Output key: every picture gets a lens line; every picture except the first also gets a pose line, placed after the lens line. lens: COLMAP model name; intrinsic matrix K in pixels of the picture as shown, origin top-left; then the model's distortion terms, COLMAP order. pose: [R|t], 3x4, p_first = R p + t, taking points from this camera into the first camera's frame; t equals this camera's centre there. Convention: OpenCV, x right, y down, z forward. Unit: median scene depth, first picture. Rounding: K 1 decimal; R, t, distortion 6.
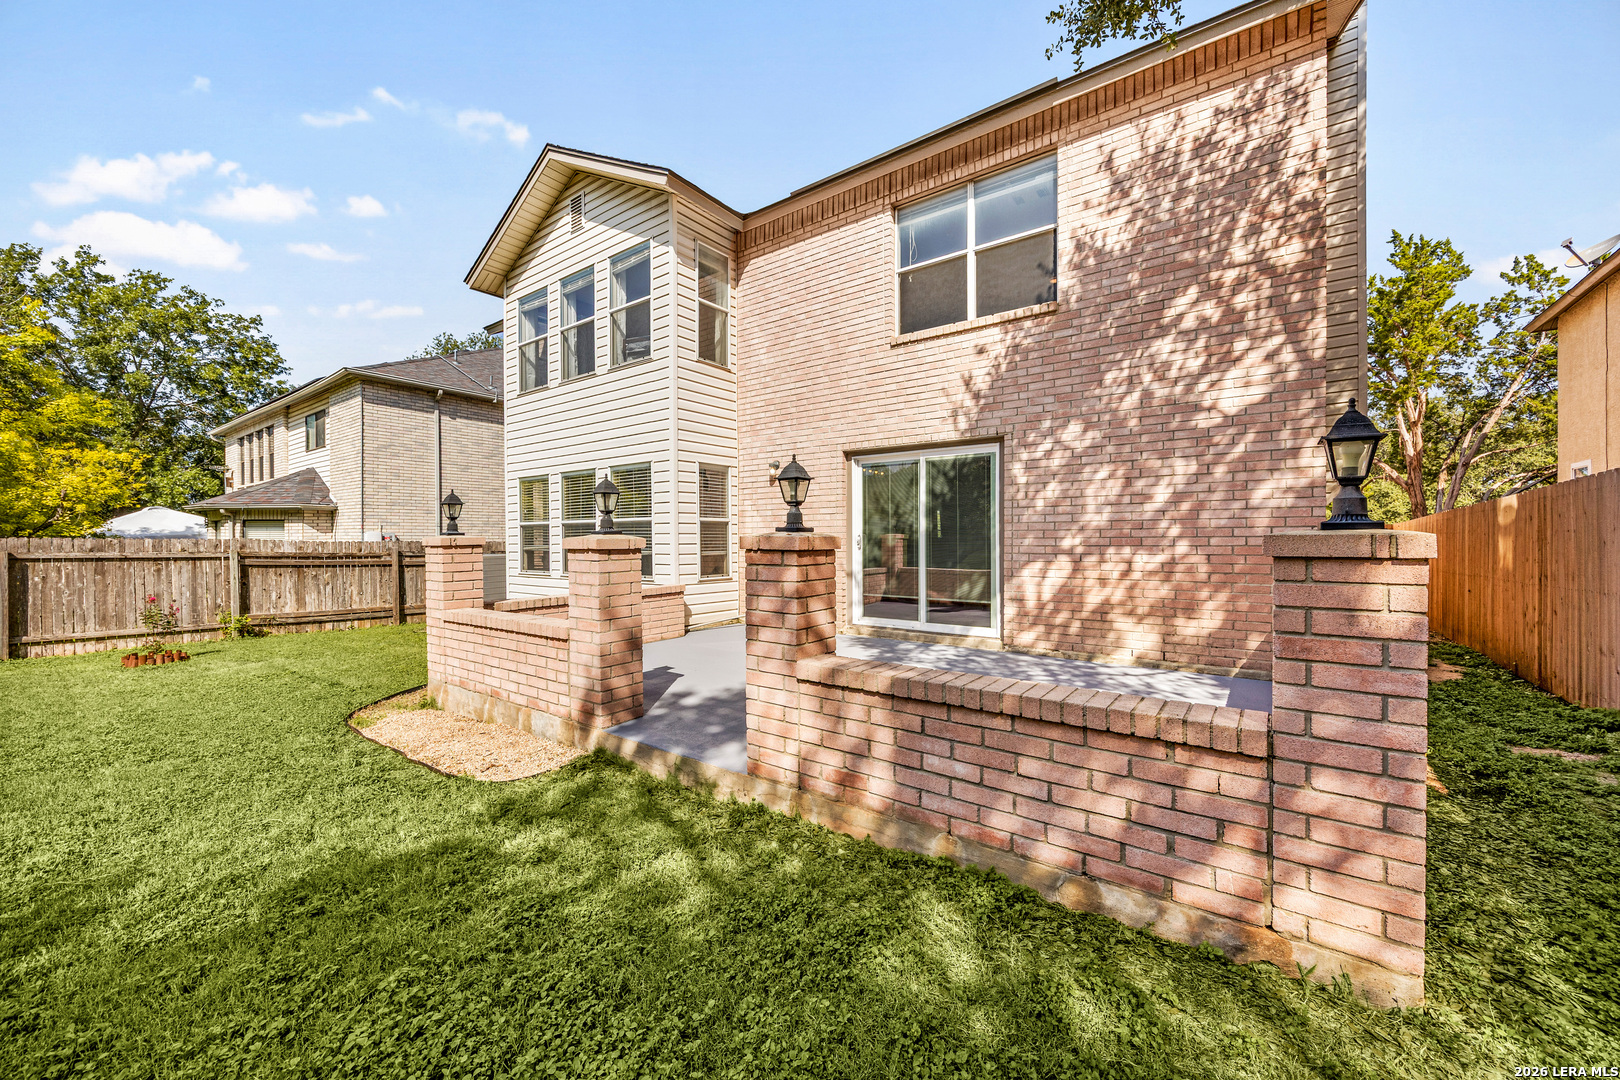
lens RADIAL K [[625.5, 0, 810.0], [0, 625.5, 540.0], [0, 0, 1]] dist [0.000562, -0.000022]
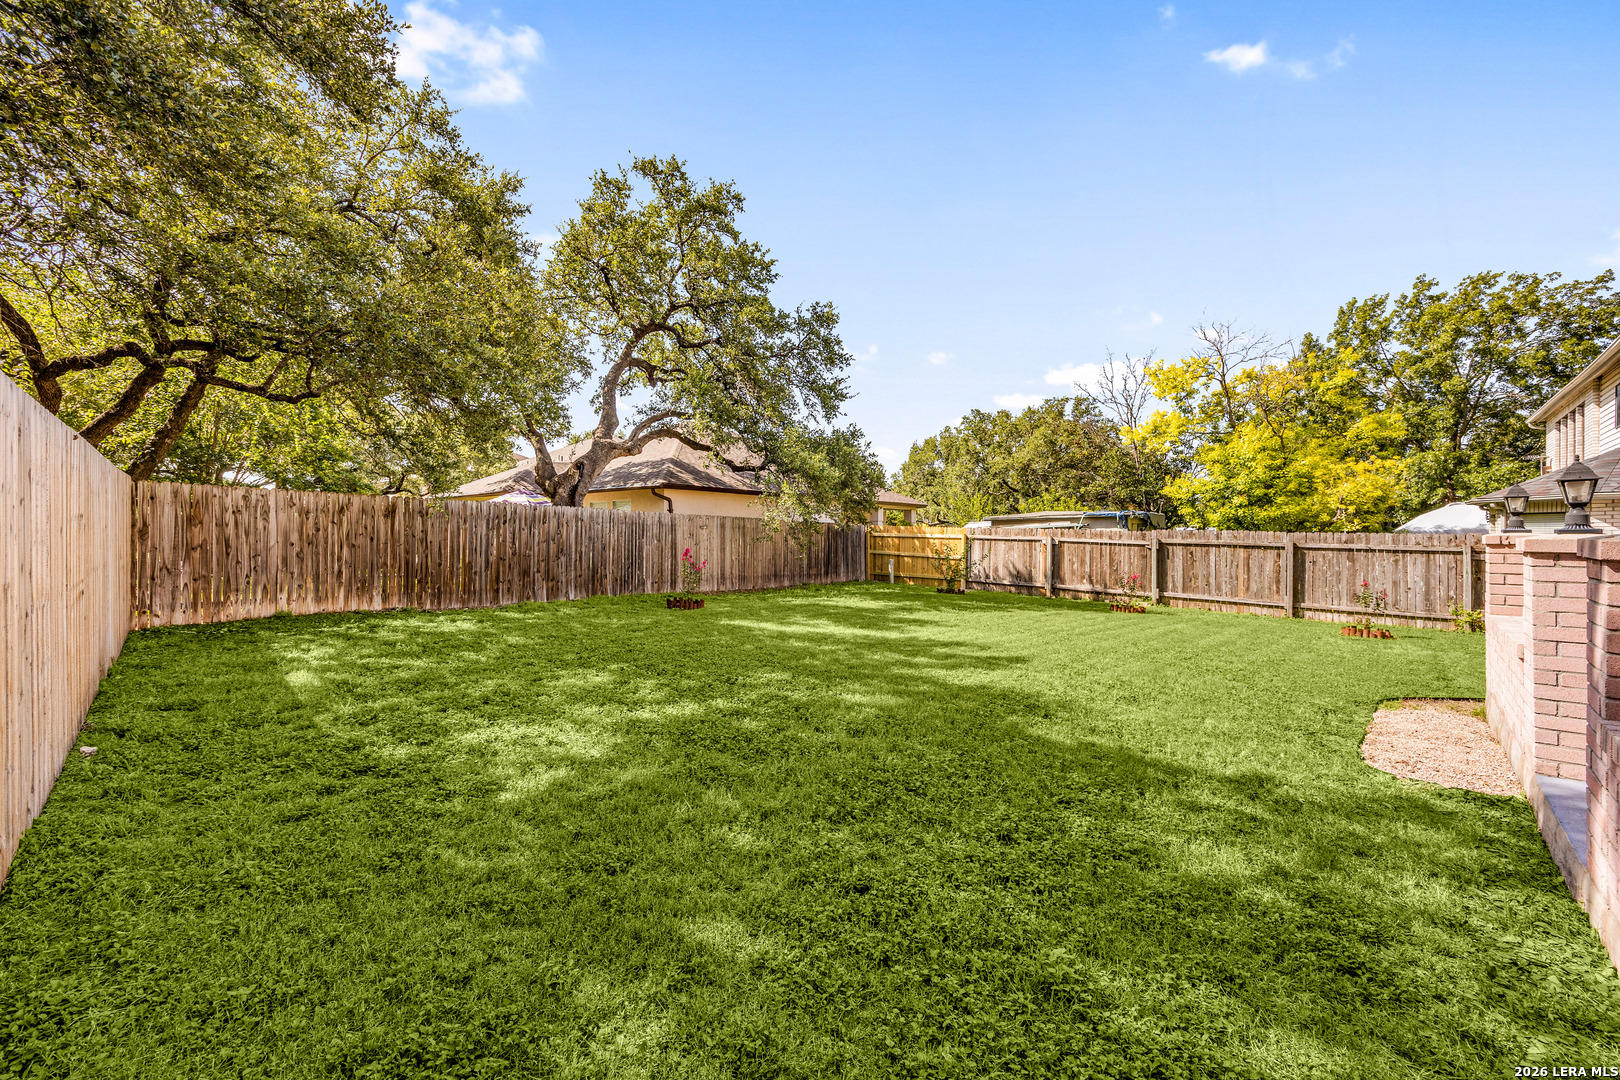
lens RADIAL K [[615.7, 0, 805.8], [0, 615.7, 536.0], [0, 0, 1]] dist [-0.002532, 0.000017]
pose [[-0.121792, 0.010067, -0.992505, 0.329625], [-0.005275, 0.999928, 0.010789, -0.006057], [0.992542, 0.006549, -0.121730, 0.088775]]
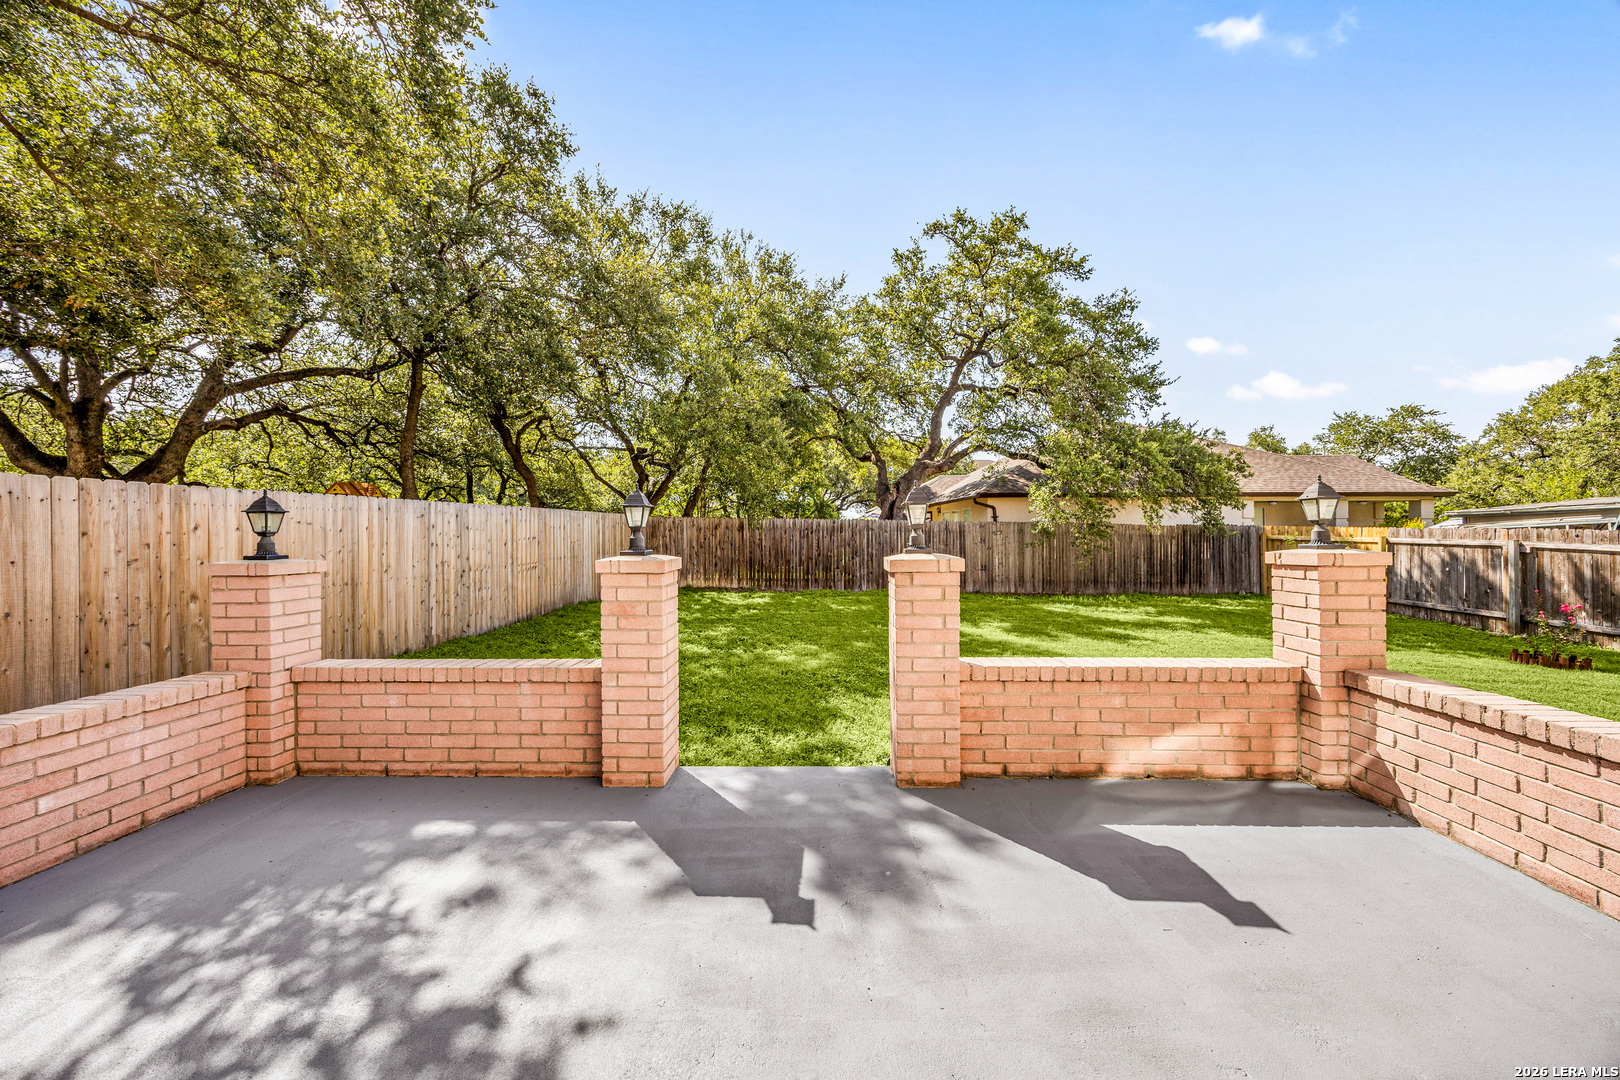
lens RADIAL K [[615.7, 0, 805.8], [0, 615.7, 536.0], [0, 0, 1]] dist [-0.002532, 0.000017]
pose [[-0.820647, 0.012578, -0.571297, 0.159799], [0.010622, 0.999921, 0.006757, -0.023654], [0.571337, -0.000523, -0.820715, 0.992705]]
